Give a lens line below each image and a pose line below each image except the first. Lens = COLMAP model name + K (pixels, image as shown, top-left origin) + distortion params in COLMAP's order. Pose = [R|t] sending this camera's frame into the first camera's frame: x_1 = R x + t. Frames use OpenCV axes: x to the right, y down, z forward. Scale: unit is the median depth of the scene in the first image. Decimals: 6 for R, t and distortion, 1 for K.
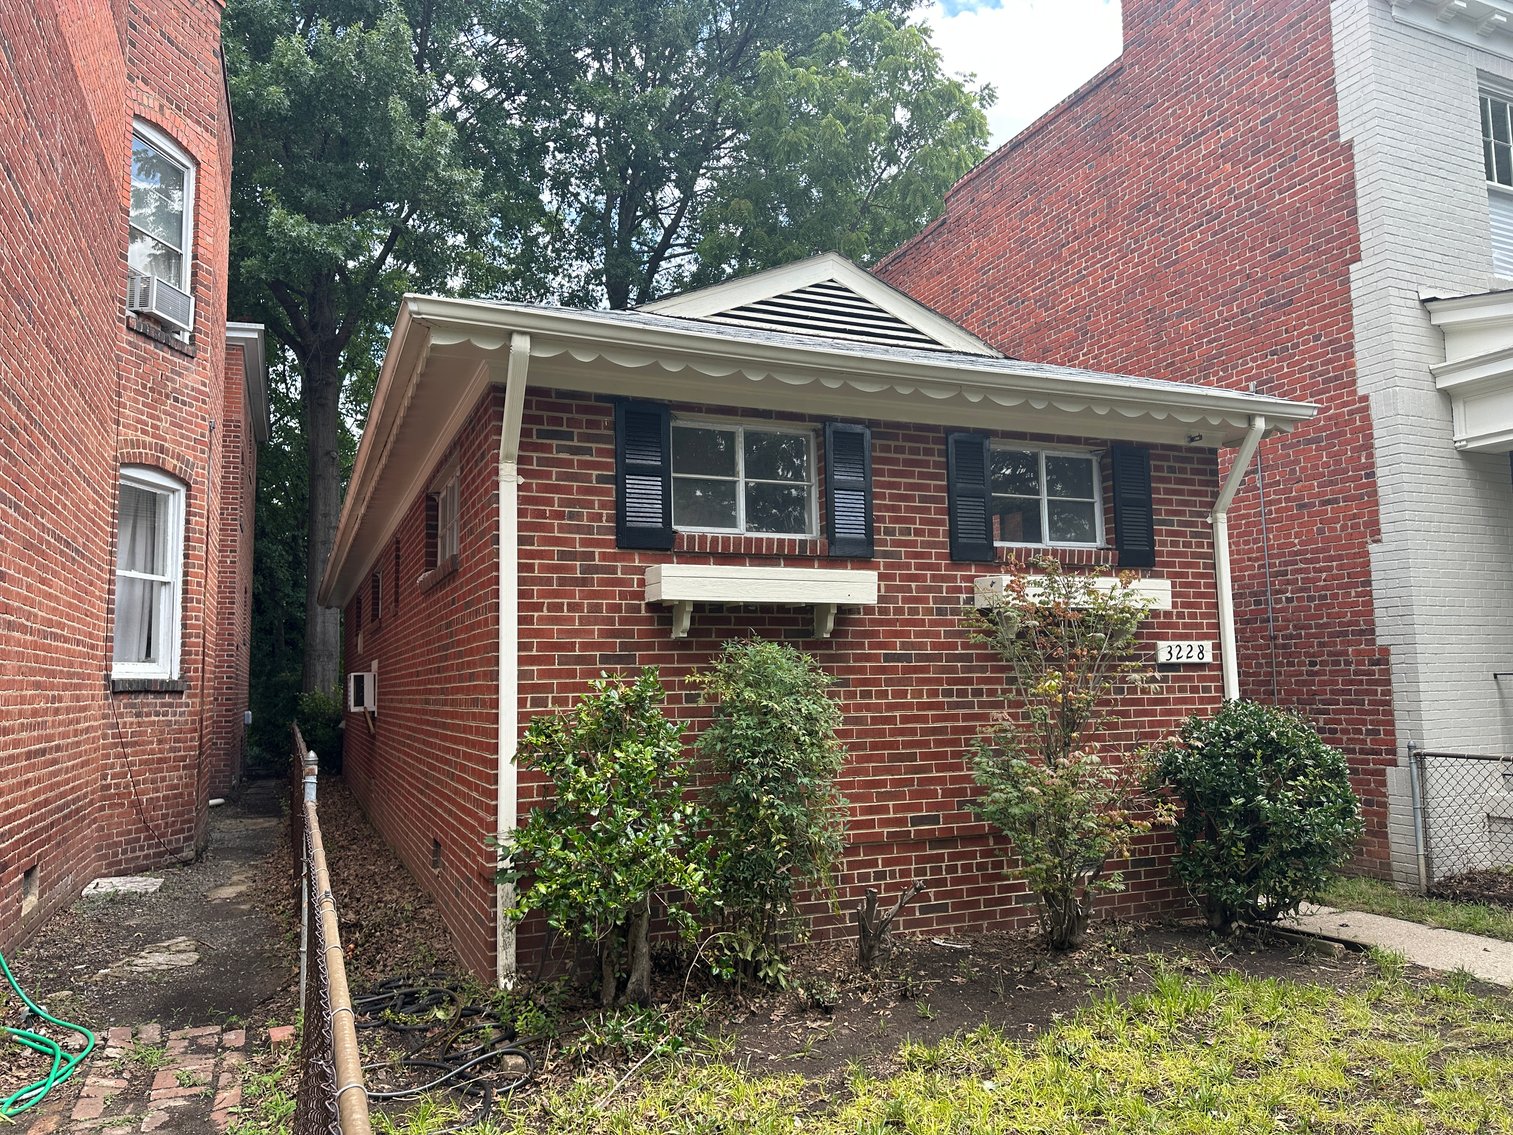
lens RADIAL K [[1056.8, 0, 754.8], [0, 1056.8, 578.3], [0, 0, 1]] dist [0.147989, -0.233275]
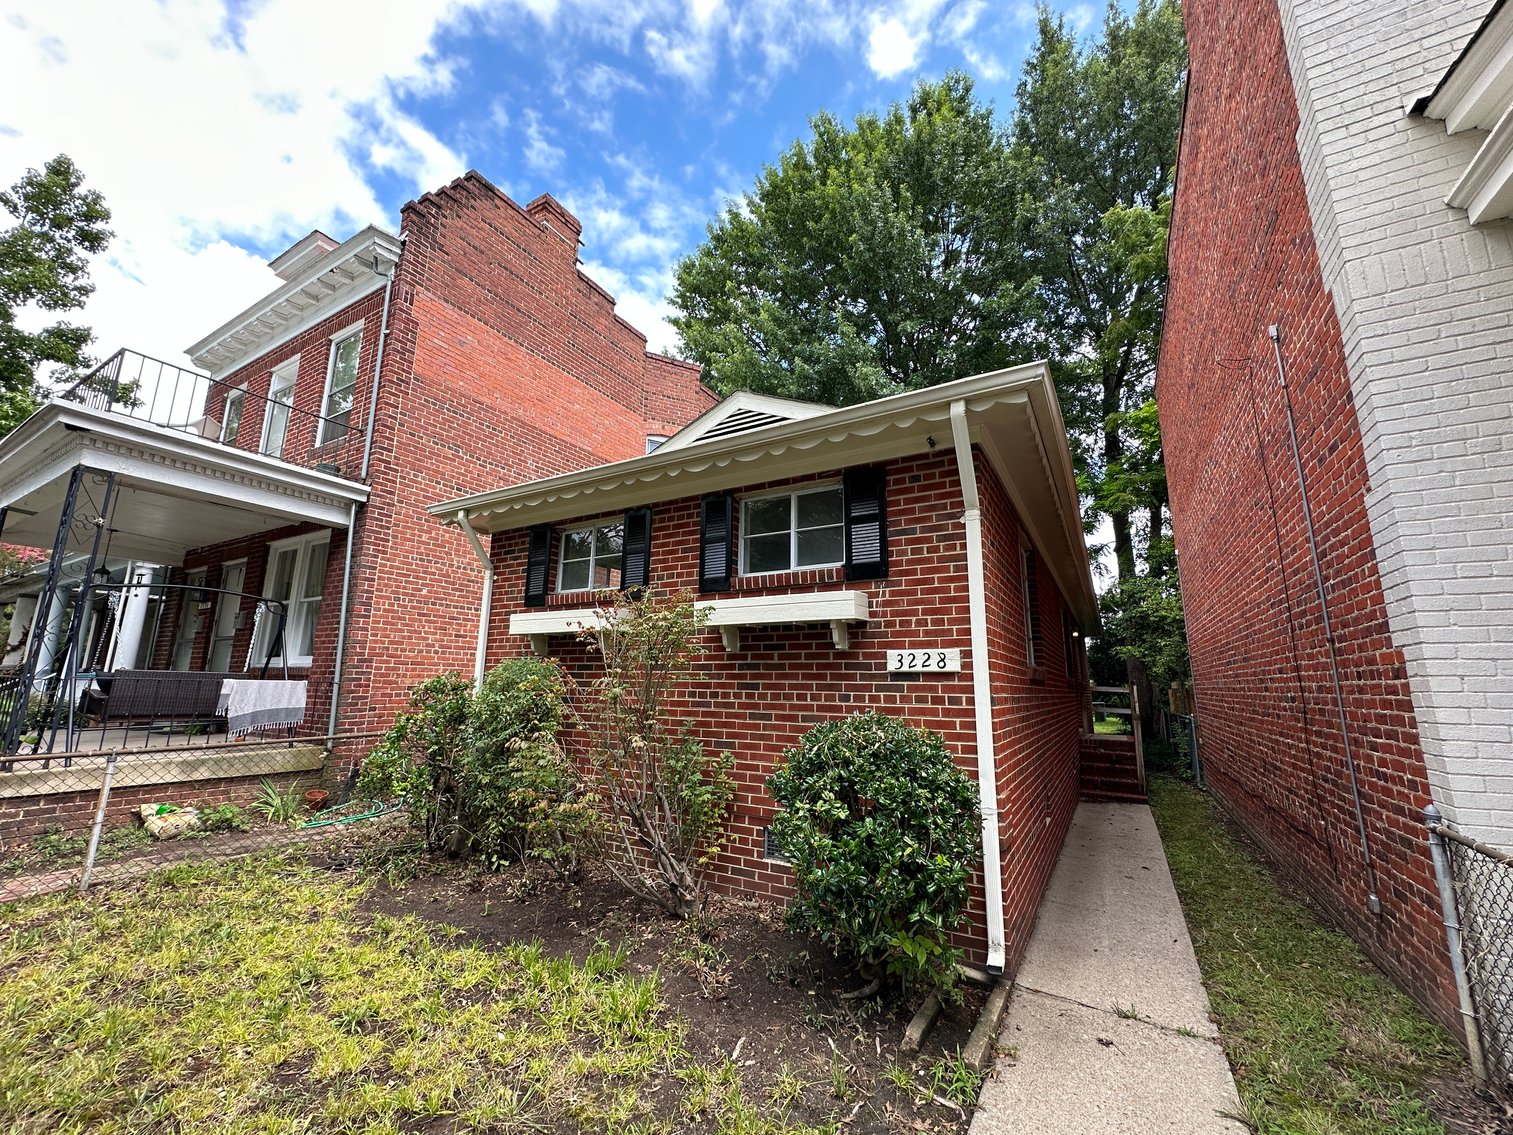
lens RADIAL K [[601.9, 0, 756.5], [0, 601.9, 567.5], [0, 0, 1]] dist [-0.002315, 0.000488]
pose [[0.589330, -0.131671, -0.797090, 0.761830], [0.058249, 0.990987, -0.120634, 0.042539], [0.805790, 0.024664, 0.591688, 0.562070]]
